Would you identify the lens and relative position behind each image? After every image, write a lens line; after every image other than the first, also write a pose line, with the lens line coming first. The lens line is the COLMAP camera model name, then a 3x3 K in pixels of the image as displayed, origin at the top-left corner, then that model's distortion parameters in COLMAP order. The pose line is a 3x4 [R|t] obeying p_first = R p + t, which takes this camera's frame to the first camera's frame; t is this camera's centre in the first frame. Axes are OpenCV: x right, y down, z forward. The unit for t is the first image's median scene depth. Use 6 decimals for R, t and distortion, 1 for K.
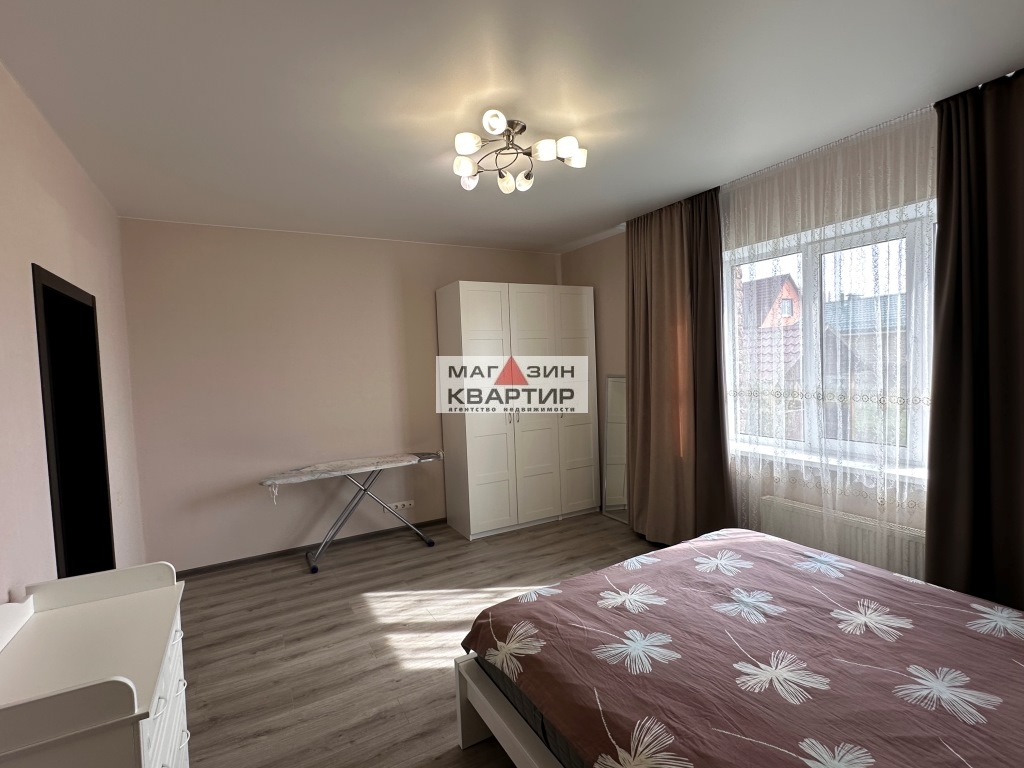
lens RADIAL K [[489.2, 0, 511.6], [0, 489.2, 383.7], [0, 0, 1]] dist [-0.006694, 0.000528]
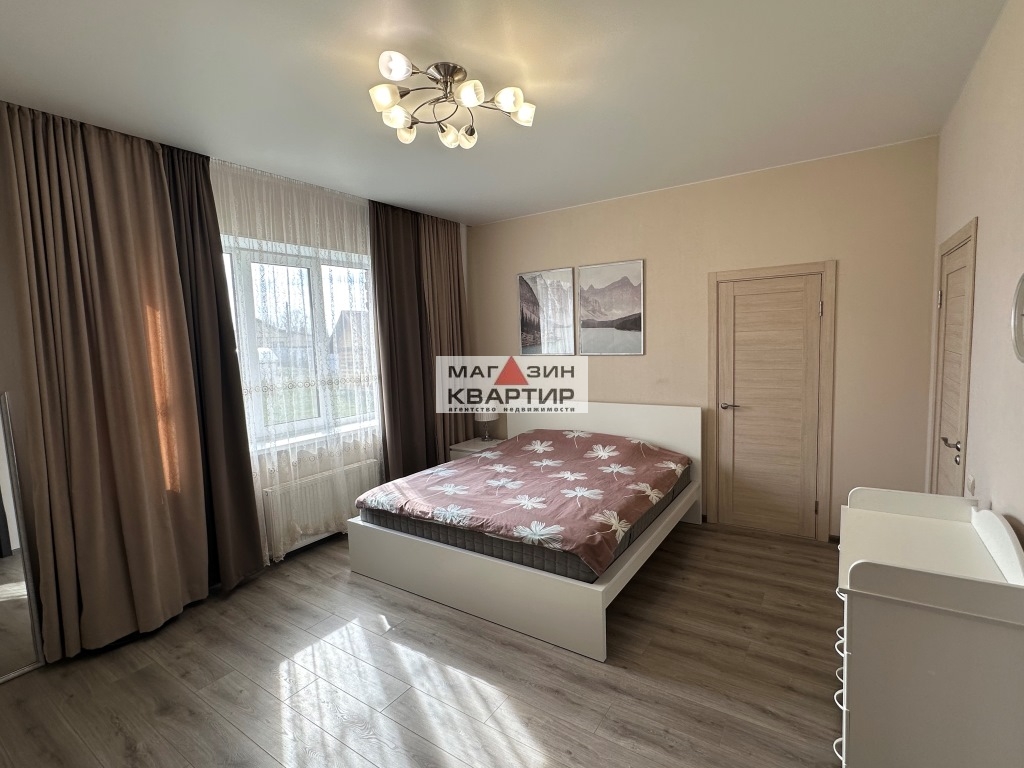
lens RADIAL K [[489.2, 0, 511.3], [0, 489.2, 385.7], [0, 0, 1]] dist [-0.006694, 0.000528]
pose [[-0.444859, -0.029475, 0.895115, -1.018062], [0.095008, 0.992266, 0.079891, -0.030709], [-0.890547, 0.120583, -0.438618, 1.602819]]
